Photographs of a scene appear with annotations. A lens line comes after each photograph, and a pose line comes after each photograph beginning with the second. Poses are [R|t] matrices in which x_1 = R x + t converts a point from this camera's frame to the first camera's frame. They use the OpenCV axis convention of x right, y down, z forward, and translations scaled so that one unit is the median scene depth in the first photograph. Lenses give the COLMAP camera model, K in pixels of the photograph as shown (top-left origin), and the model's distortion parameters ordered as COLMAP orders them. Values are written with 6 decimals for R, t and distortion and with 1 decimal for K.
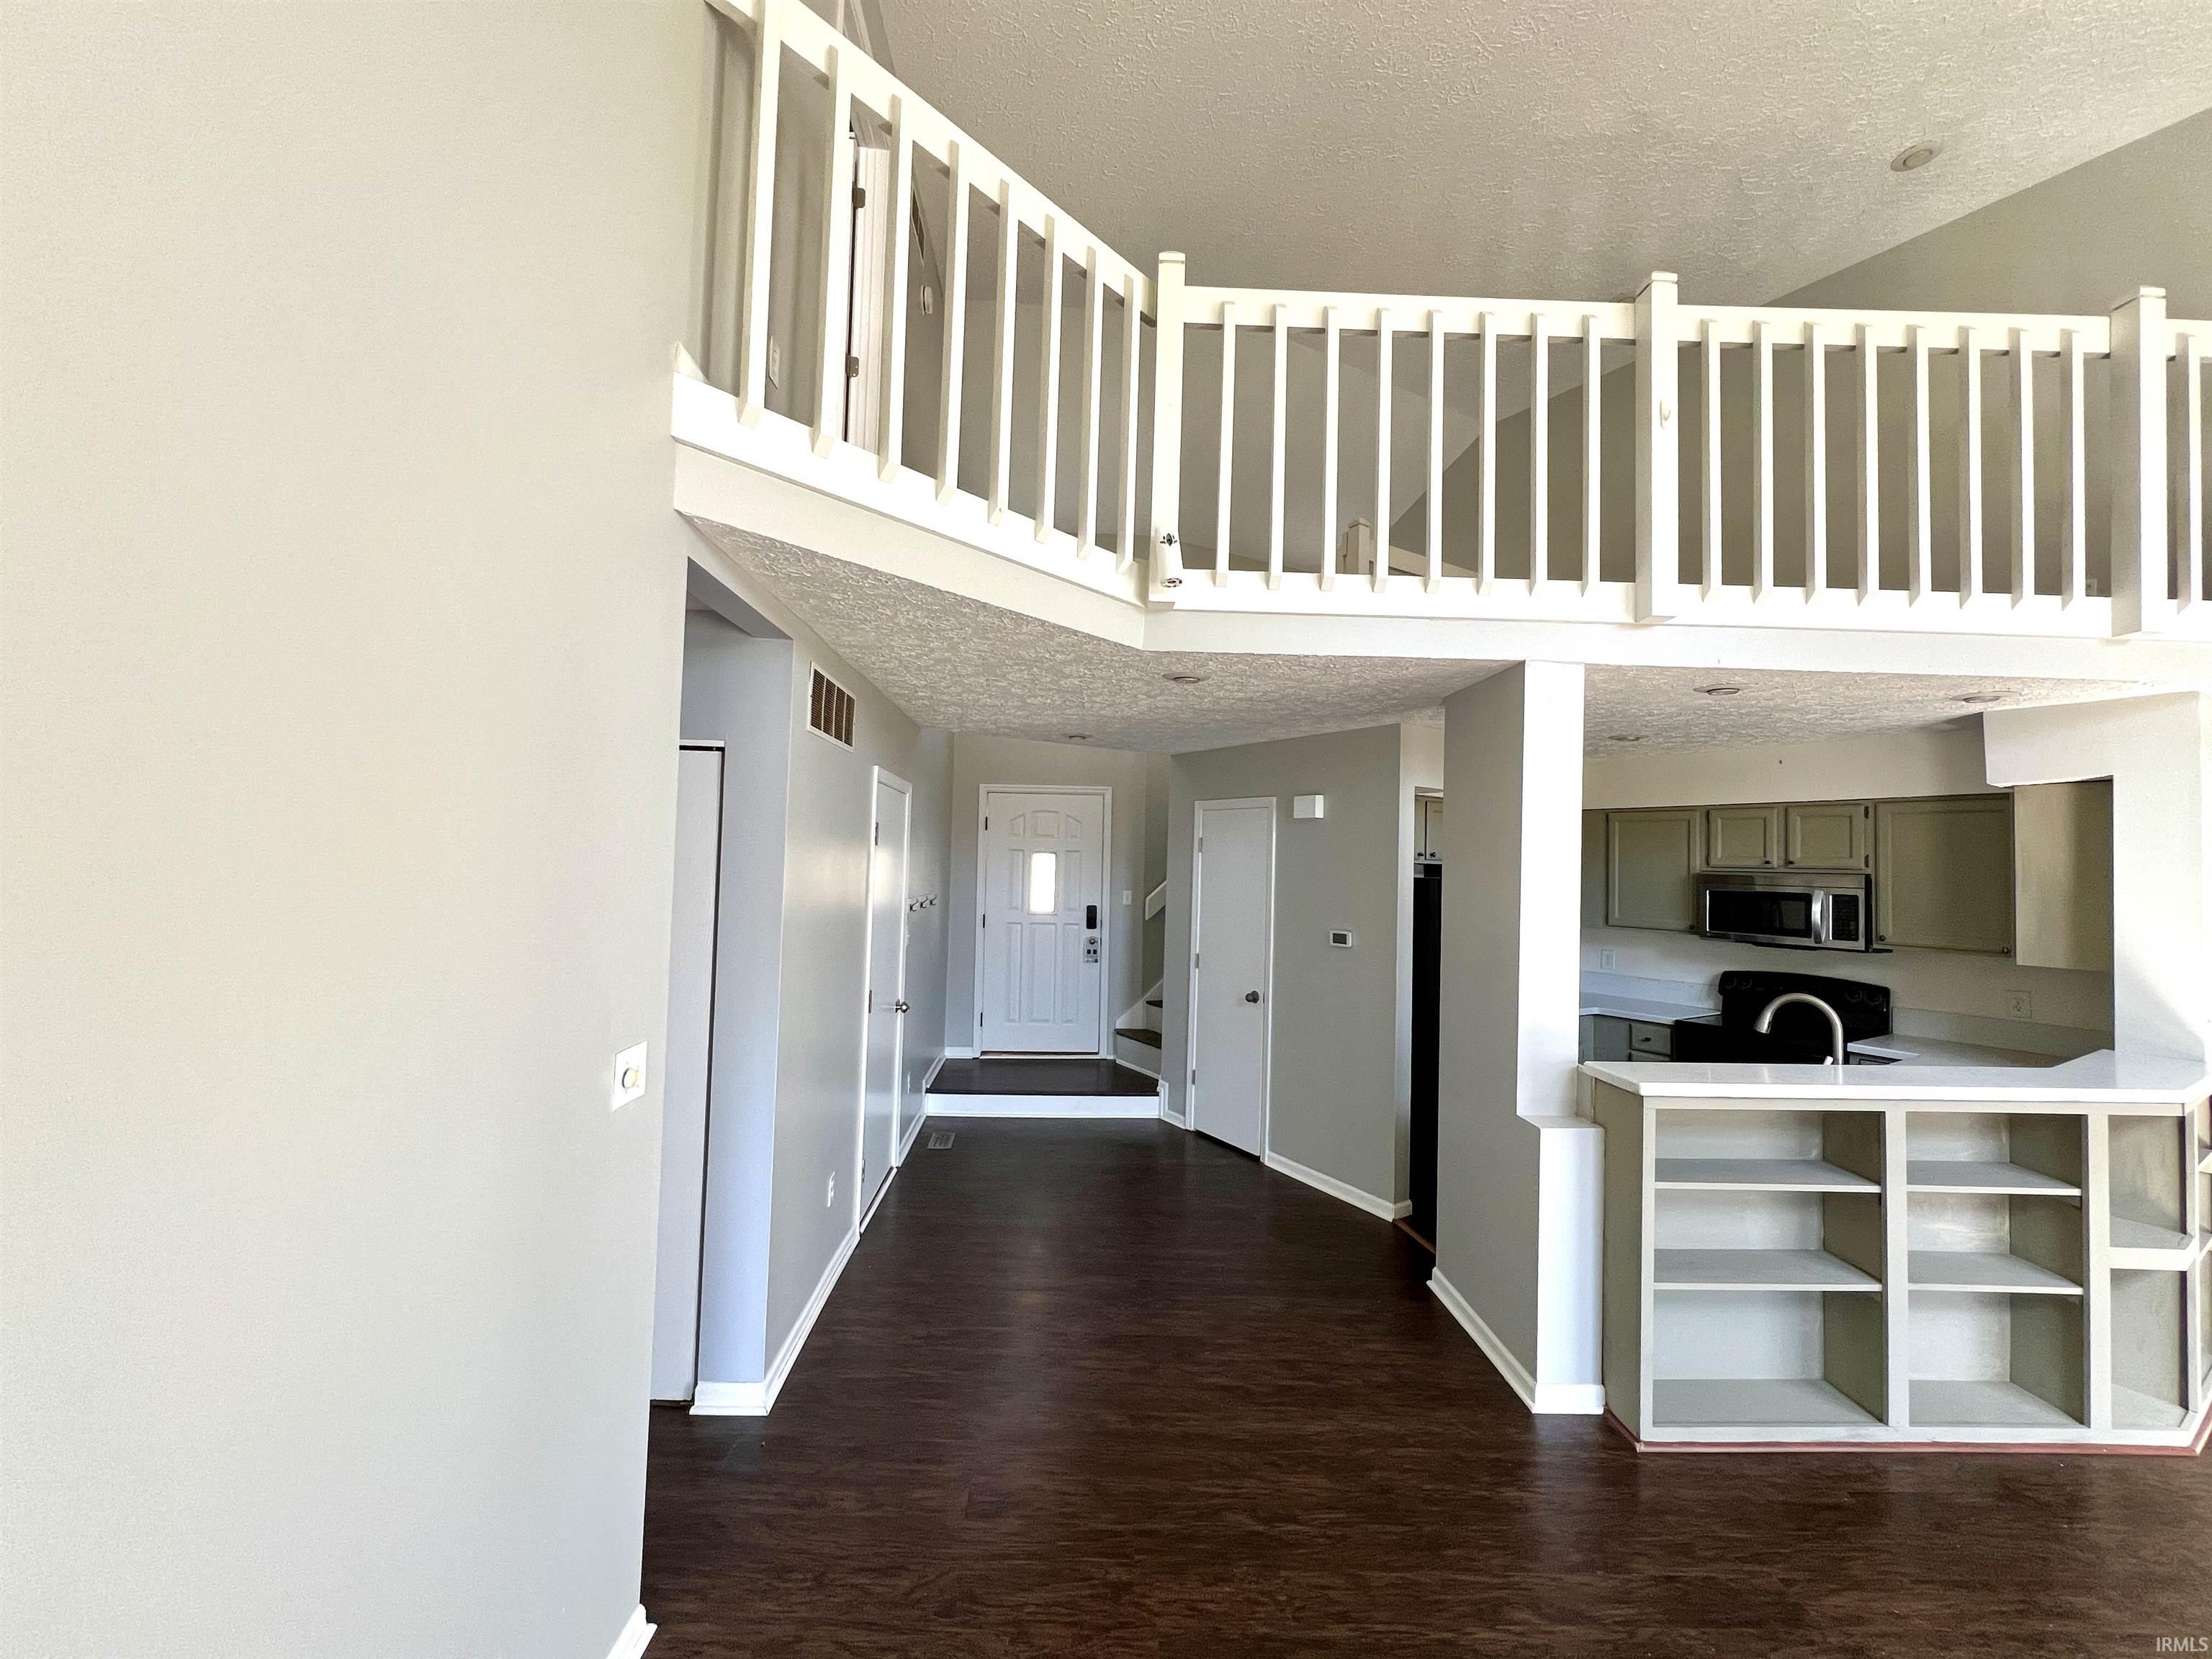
lens RADIAL K [[885.7, 0, 1100.2], [0, 885.7, 830.3], [0, 0, 1]] dist [-0.000027, -0.000368]
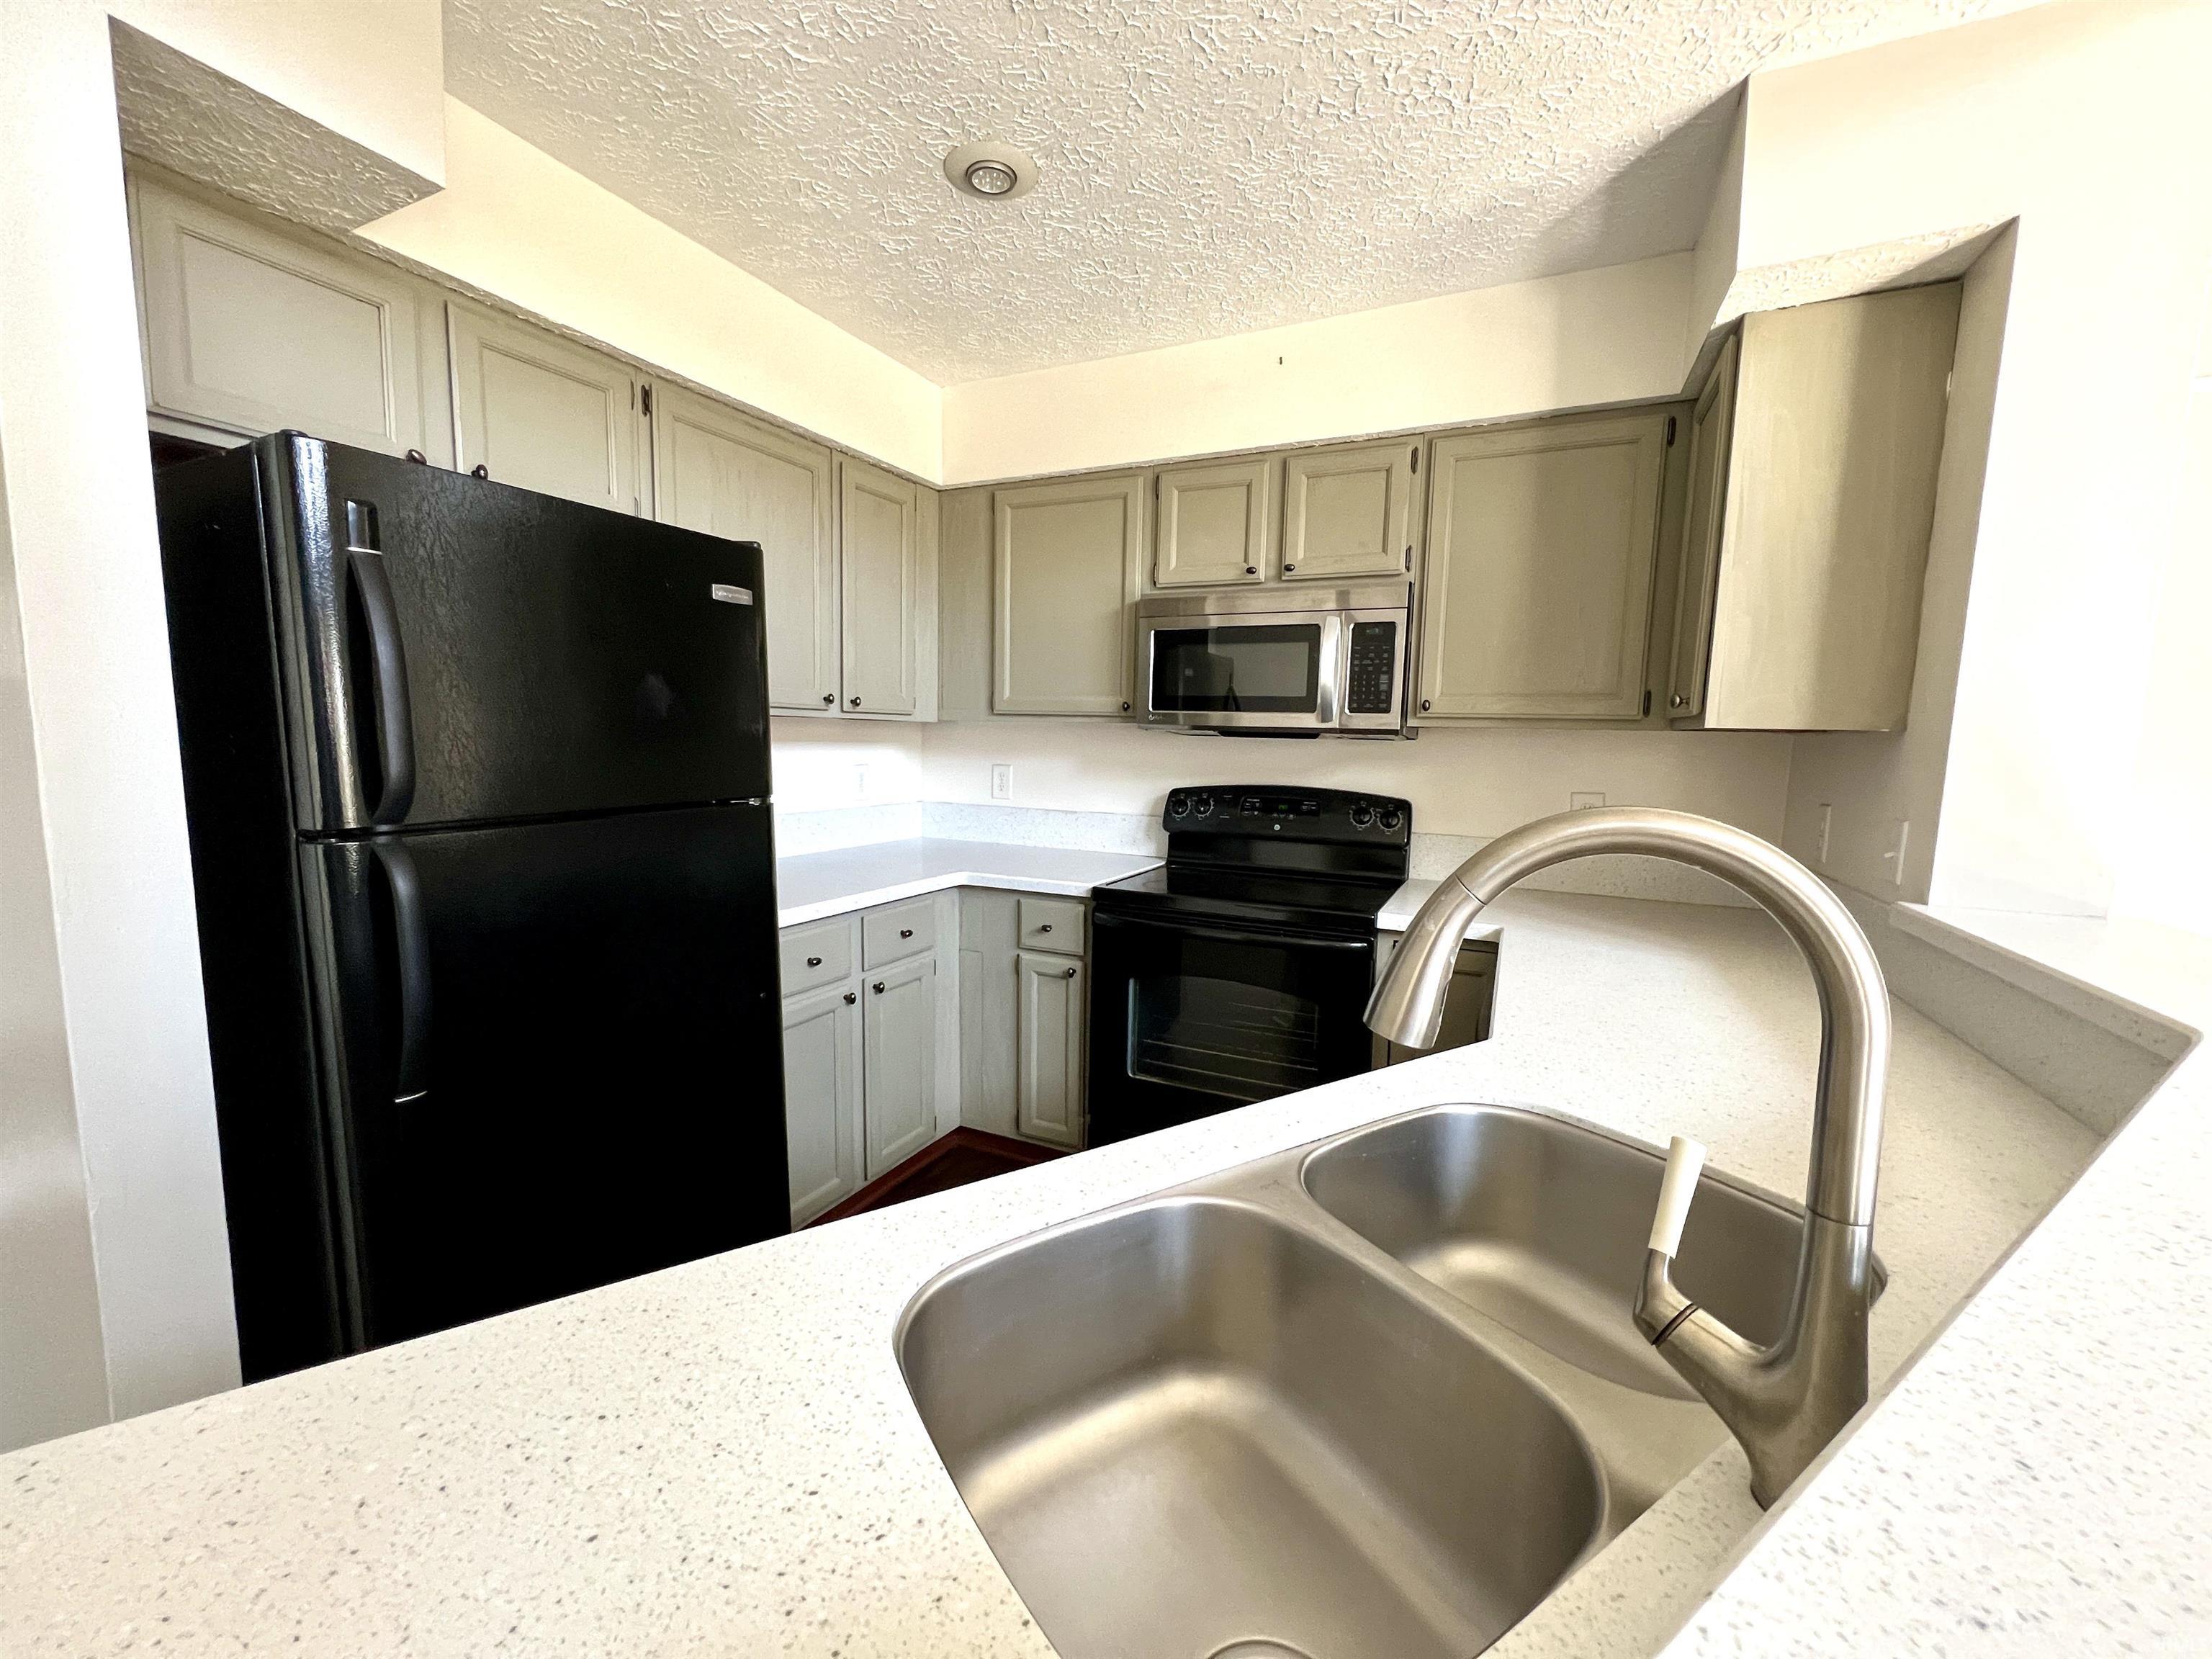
lens RADIAL K [[885.7, 0, 1106.0], [0, 885.7, 836.0], [0, 0, 1]] dist [-0.000027, -0.000368]
pose [[0.849299, -0.068961, 0.523389, 0.424734], [-0.018587, 0.986911, 0.160194, 0.113071], [-0.527585, -0.145781, 0.836900, 0.623513]]
